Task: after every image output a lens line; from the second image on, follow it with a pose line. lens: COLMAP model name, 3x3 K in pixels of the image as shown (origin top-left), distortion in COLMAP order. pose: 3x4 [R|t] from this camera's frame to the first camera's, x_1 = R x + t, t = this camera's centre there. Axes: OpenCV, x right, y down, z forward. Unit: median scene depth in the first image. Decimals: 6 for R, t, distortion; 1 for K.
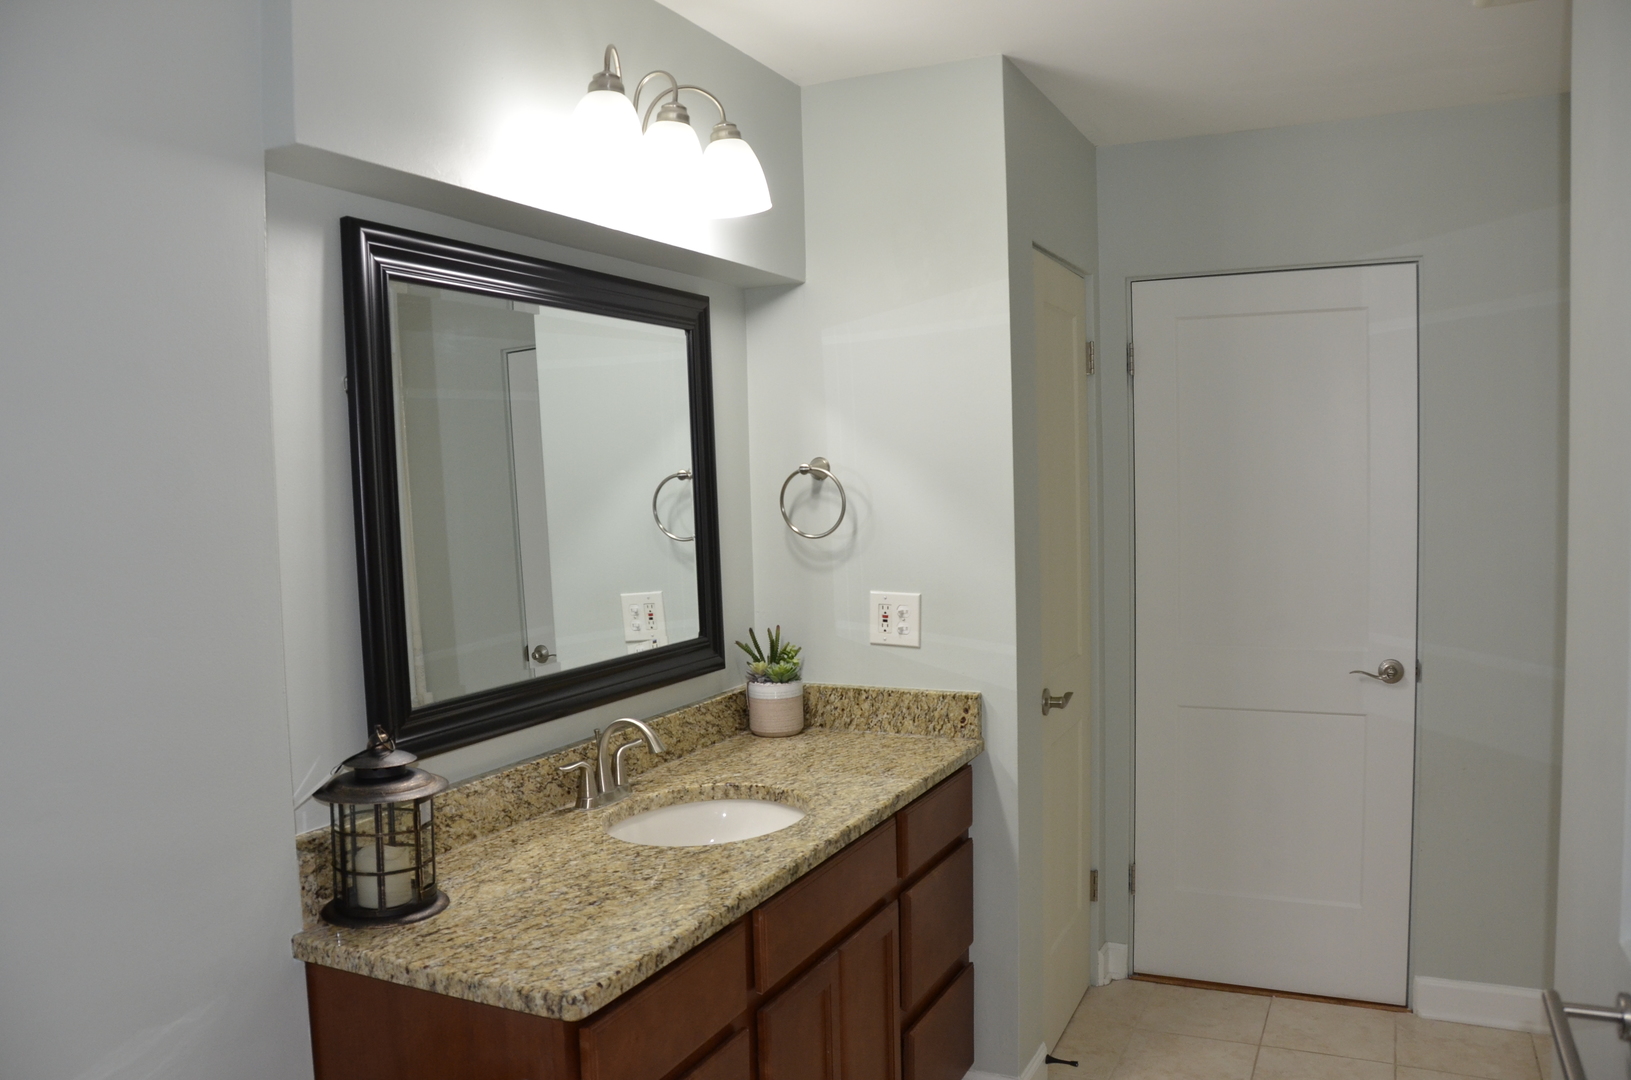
lens RADIAL K [[1268.8, 0, 802.3], [0, 1268.8, 550.3], [0, 0, 1]] dist [-0.168220, 0.127818]
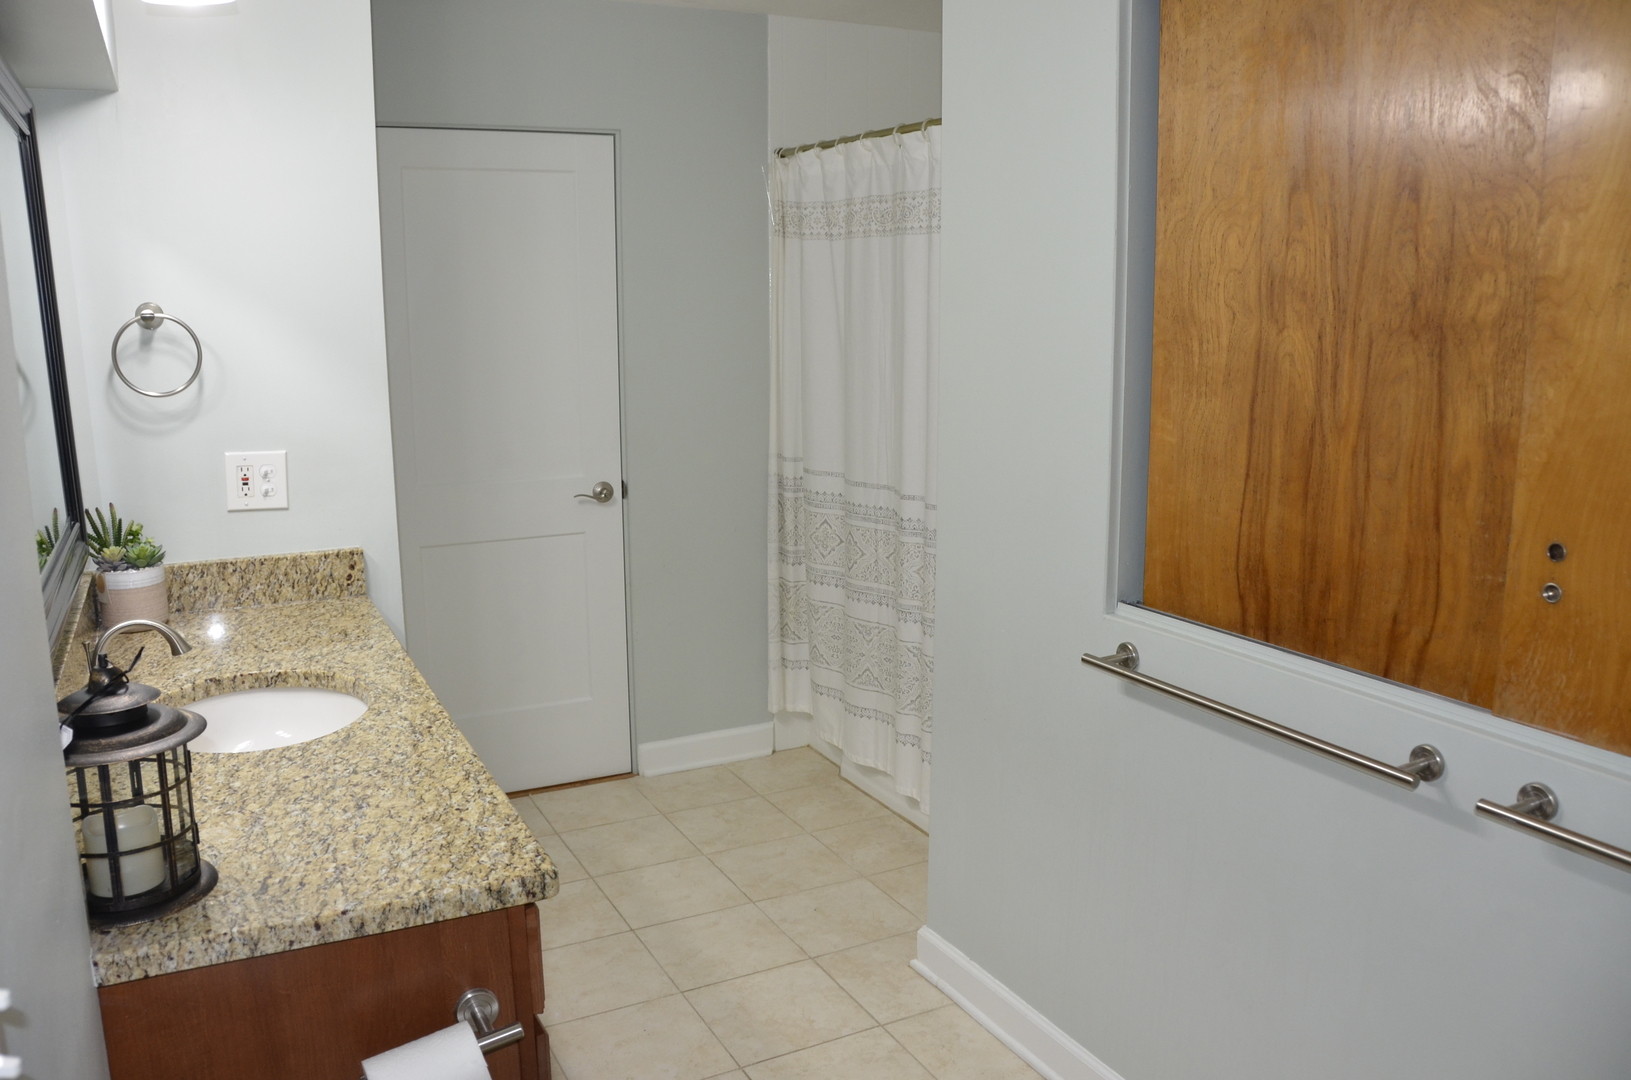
lens RADIAL K [[1268.8, 0, 802.3], [0, 1268.8, 550.3], [0, 0, 1]] dist [-0.168220, 0.127818]
pose [[0.611866, -0.132579, 0.779771, -0.395607], [0.041459, 0.989873, 0.135769, -0.000784], [-0.789874, -0.050744, 0.611166, 0.143829]]
